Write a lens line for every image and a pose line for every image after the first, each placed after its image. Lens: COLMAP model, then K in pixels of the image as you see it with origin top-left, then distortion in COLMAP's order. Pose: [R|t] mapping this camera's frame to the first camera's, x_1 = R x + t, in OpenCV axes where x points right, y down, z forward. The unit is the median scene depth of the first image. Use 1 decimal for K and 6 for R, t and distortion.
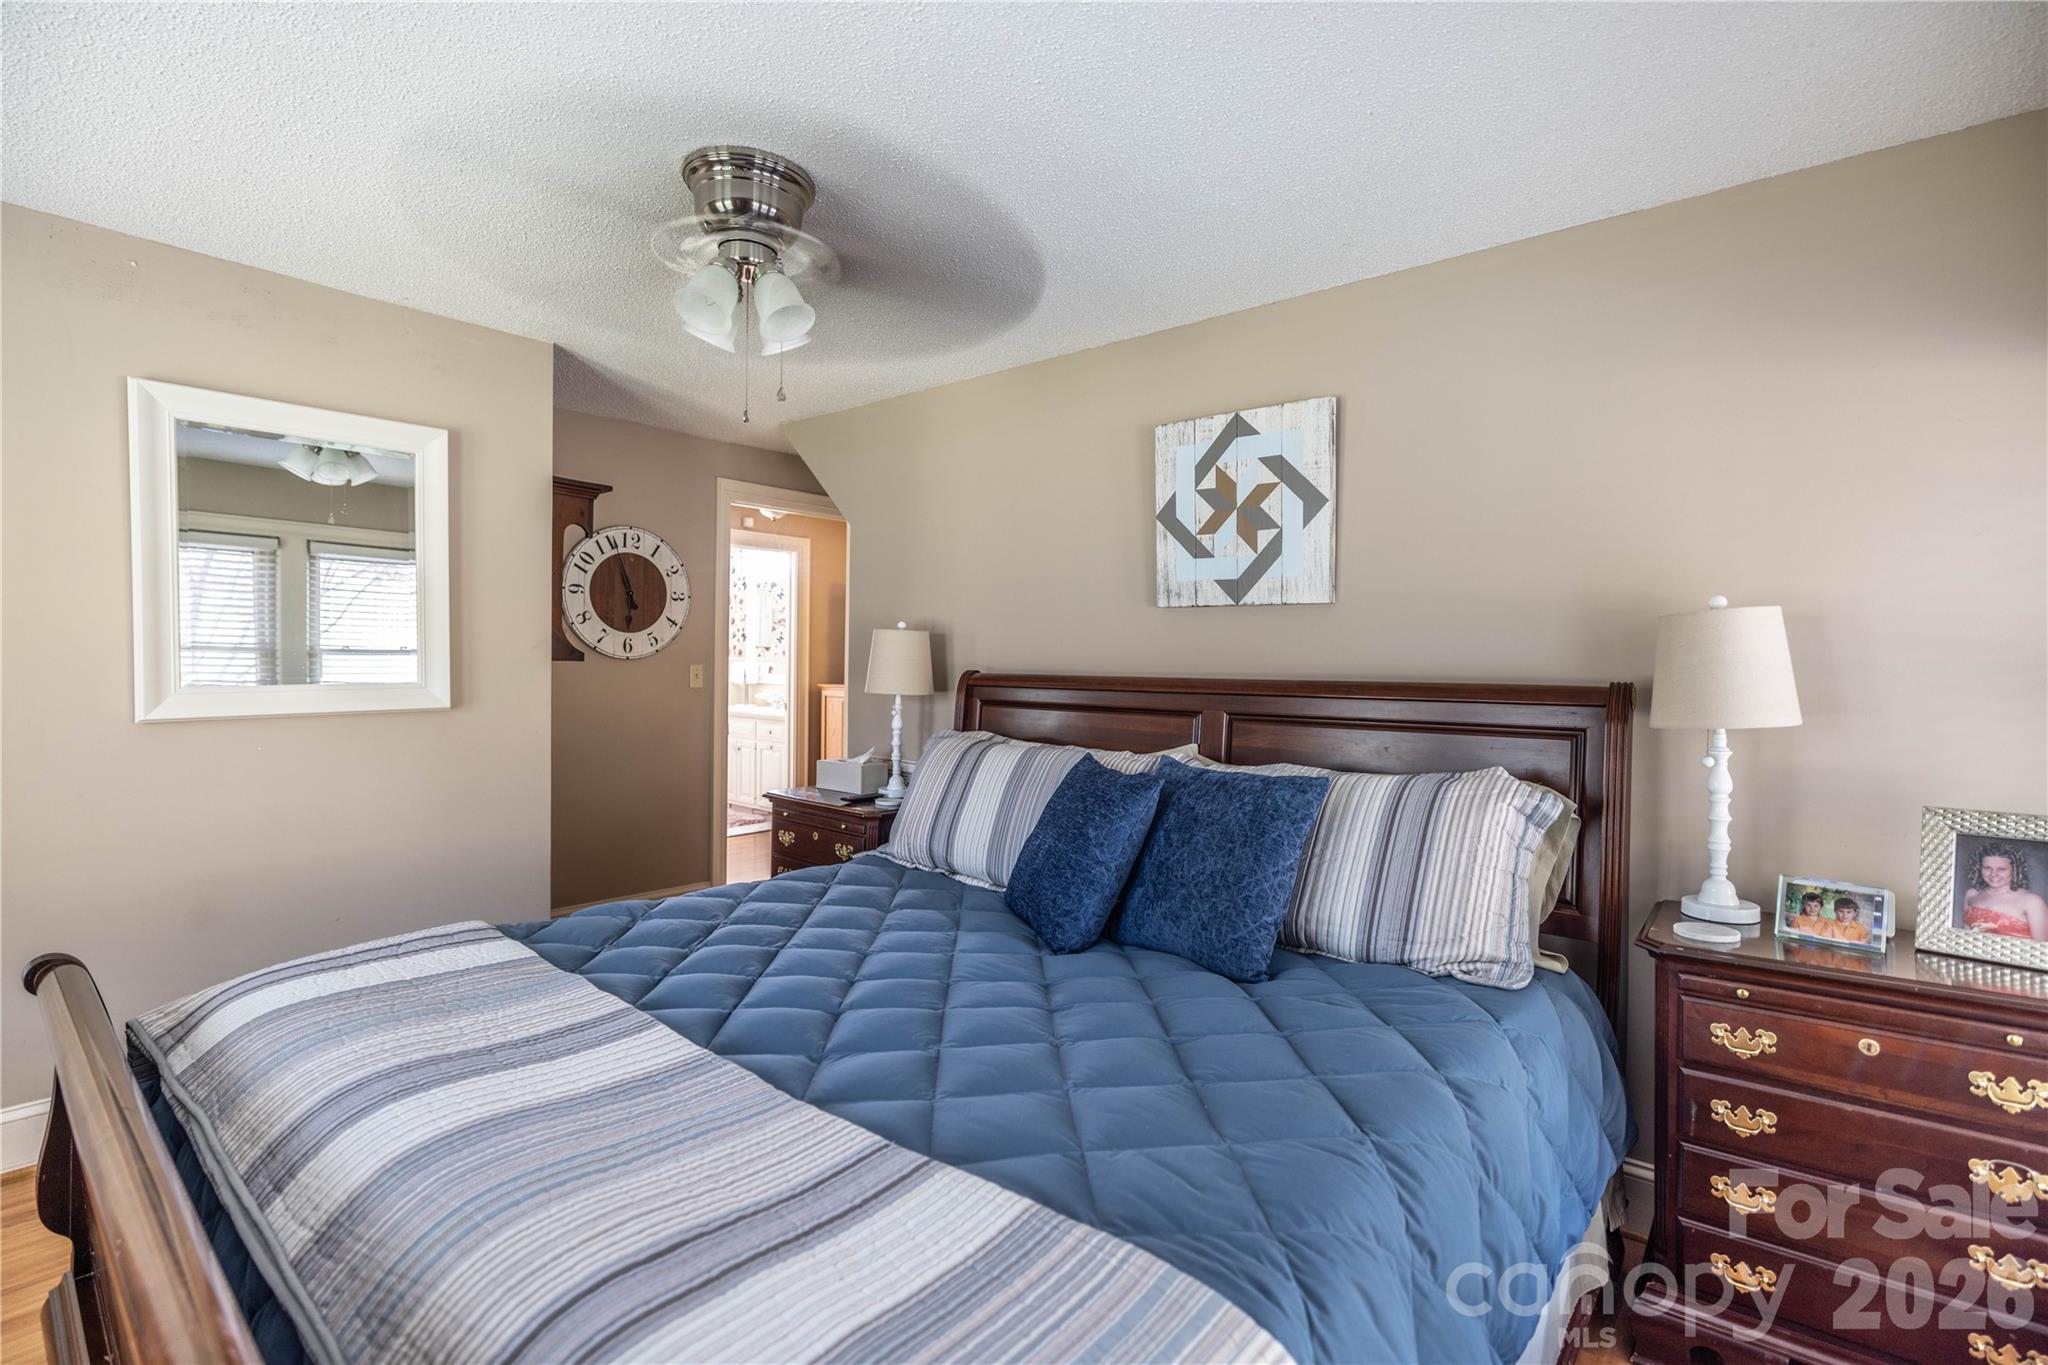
lens RADIAL K [[950.3, 0, 1043.0], [0, 950.3, 680.0], [0, 0, 1]] dist [-0.008776, 0.000004]
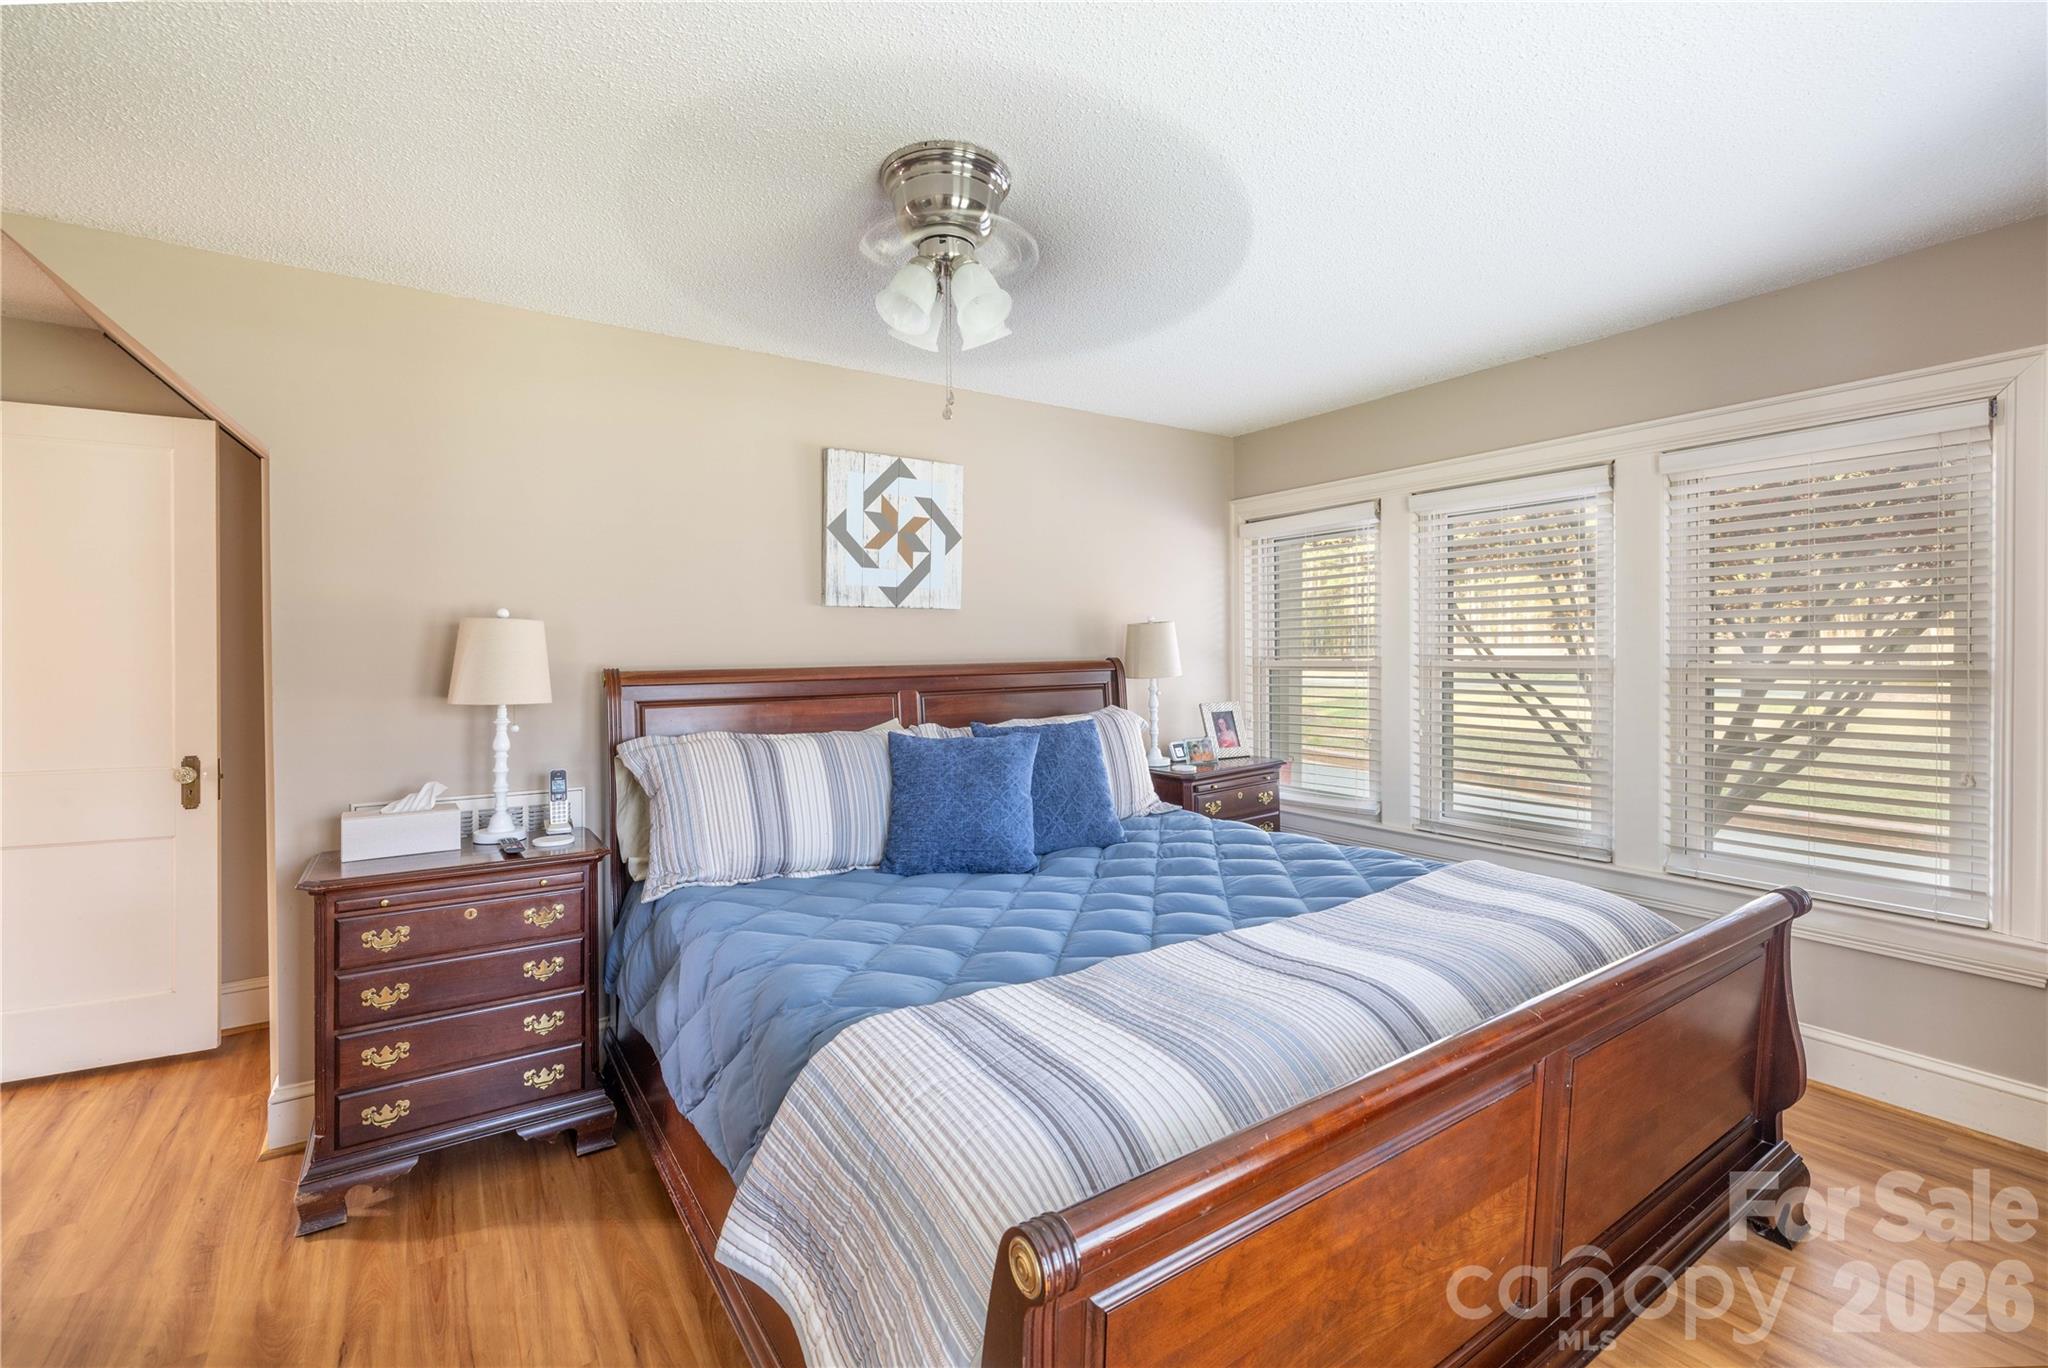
lens RADIAL K [[879.9, 0, 1030.2], [0, 879.9, 670.9], [0, 0, 1]] dist [-0.000136, 0.000167]
pose [[0.266962, -0.039398, 0.962901, -0.904279], [0.032363, 0.998967, 0.031901, -0.025772], [-0.963163, 0.022646, 0.267961, 0.516409]]
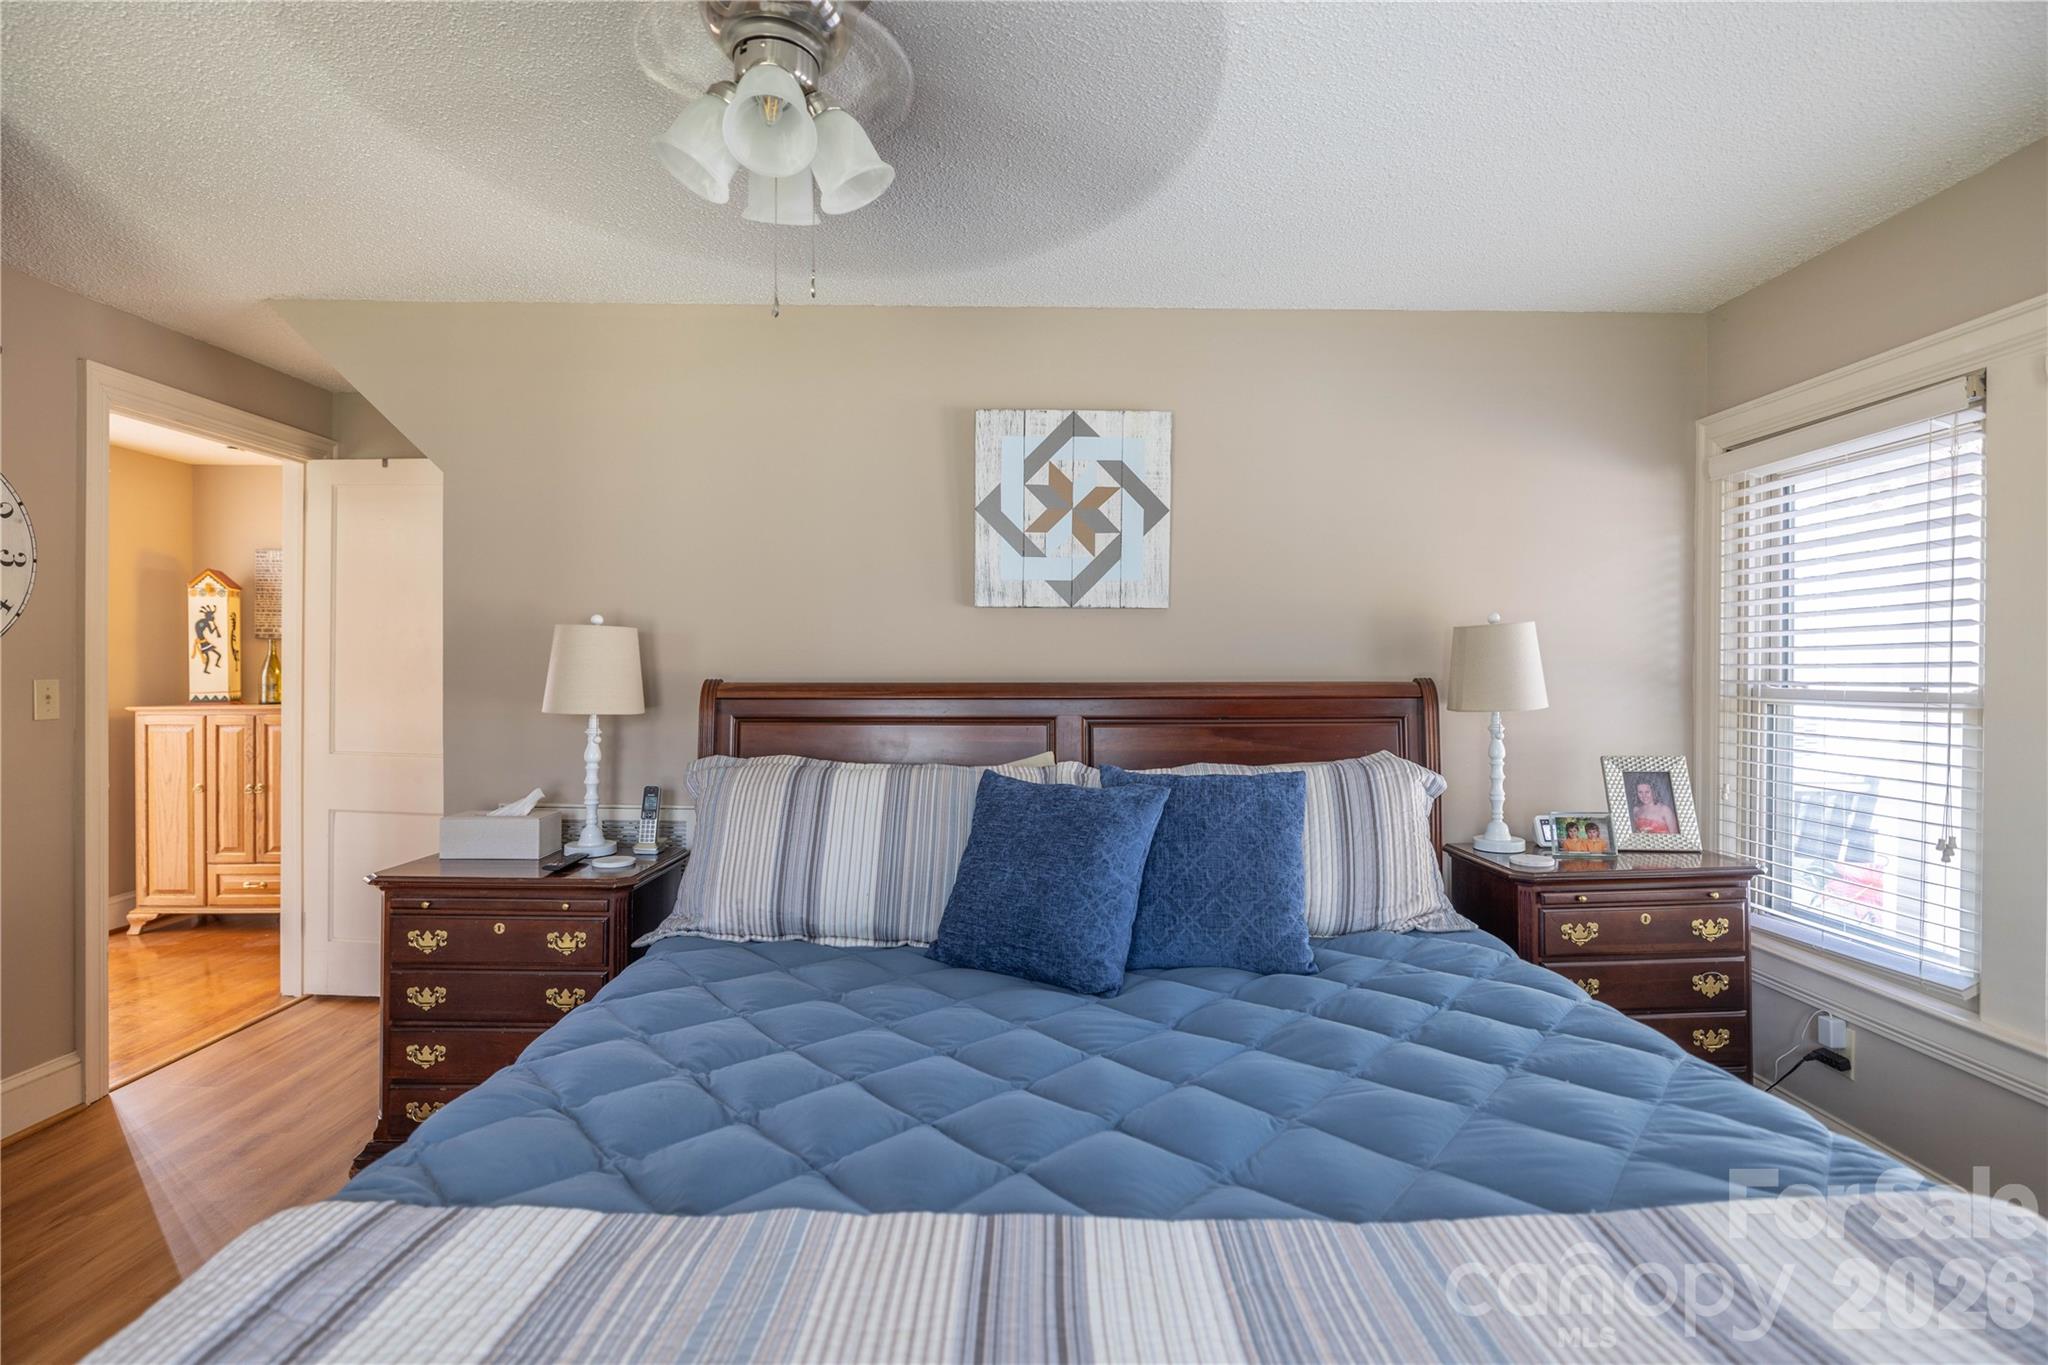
lens RADIAL K [[950.3, 0, 1043.0], [0, 950.3, 680.0], [0, 0, 1]] dist [-0.008776, 0.000004]
pose [[0.752756, -0.020276, 0.657987, -0.470752], [0.021174, 0.999754, 0.006584, -0.010879], [-0.657959, 0.008976, 0.753001, 0.284147]]
